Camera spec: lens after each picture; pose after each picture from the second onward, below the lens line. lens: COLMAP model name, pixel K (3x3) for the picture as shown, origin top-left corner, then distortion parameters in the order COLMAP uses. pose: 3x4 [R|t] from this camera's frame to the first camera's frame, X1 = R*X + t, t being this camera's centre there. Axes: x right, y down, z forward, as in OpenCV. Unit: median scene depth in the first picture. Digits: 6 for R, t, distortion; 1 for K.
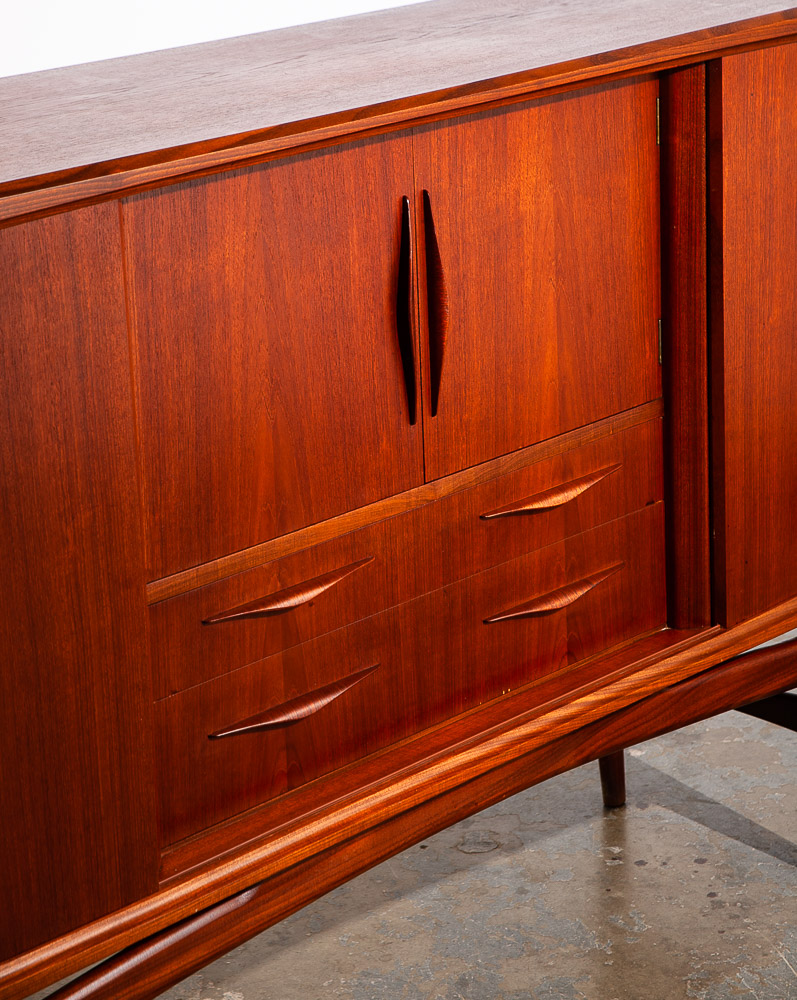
lens RADIAL K [[2878.6, 0, 397.5], [0, 2878.6, 431.0], [0, 0, 1]] dist [0.433519, 0.670039]
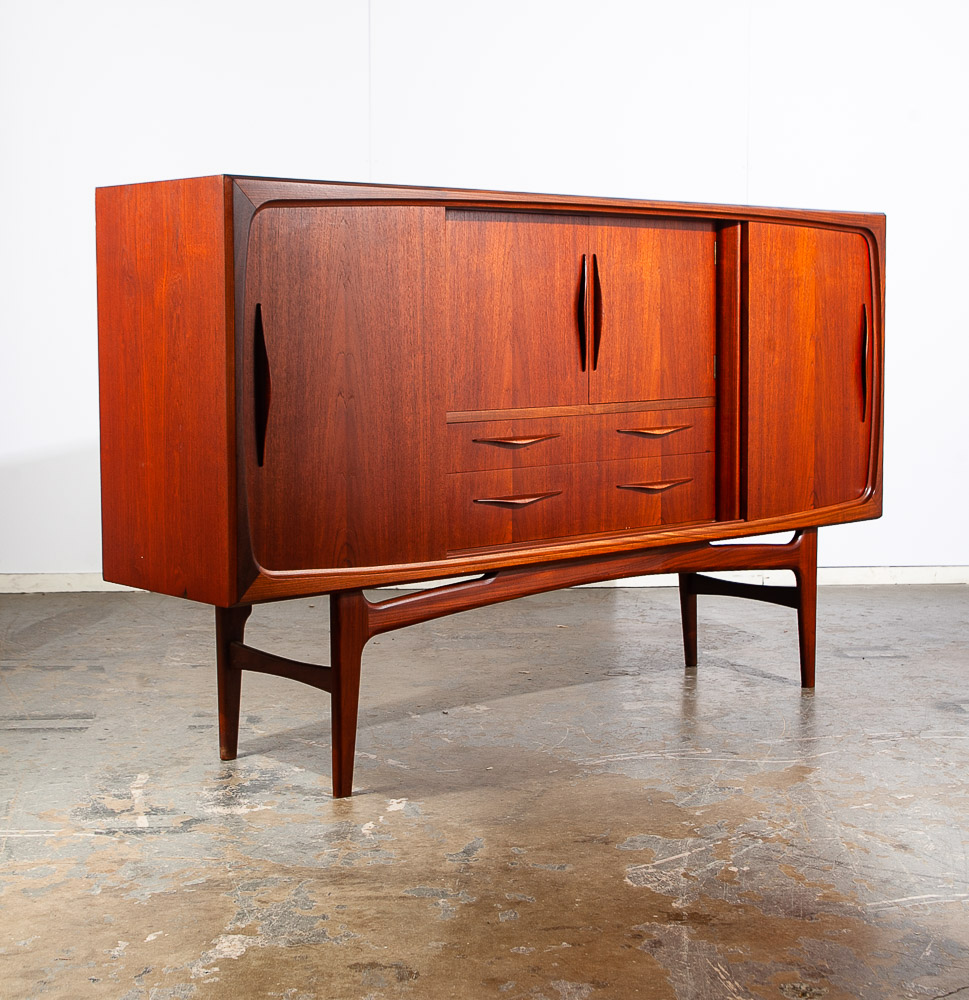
lens RADIAL K [[1819.4, 0, 484.5], [0, 1819.4, 500.0], [0, 0, 1]] dist [-0.042218, -0.051997]
pose [[0.996038, 0.040428, -0.079210, 0.038383], [-0.054227, 0.982051, -0.180655, 0.302128], [0.070484, 0.184234, 0.980352, -0.211004]]
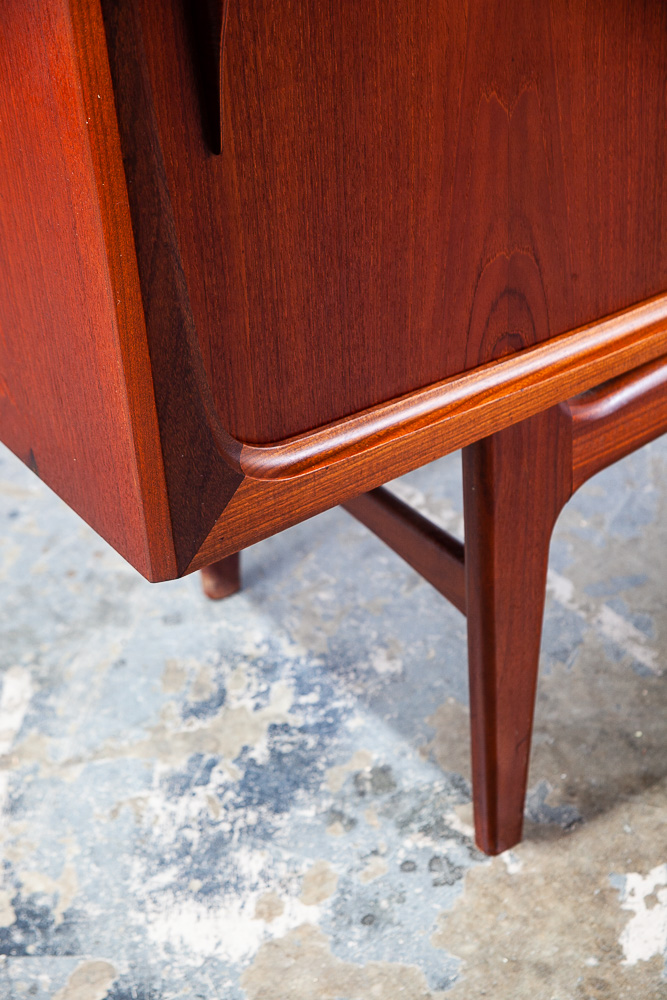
lens RADIAL K [[2032.8, 0, 333.5], [0, 2032.8, 500.0], [0, 0, 1]] dist [0.236661, -0.014978]
pose [[0.979547, 0.099732, -0.174762, -0.086234], [-0.031848, 0.934423, 0.354740, 0.042447], [0.198681, -0.341918, 0.918487, 0.453613]]
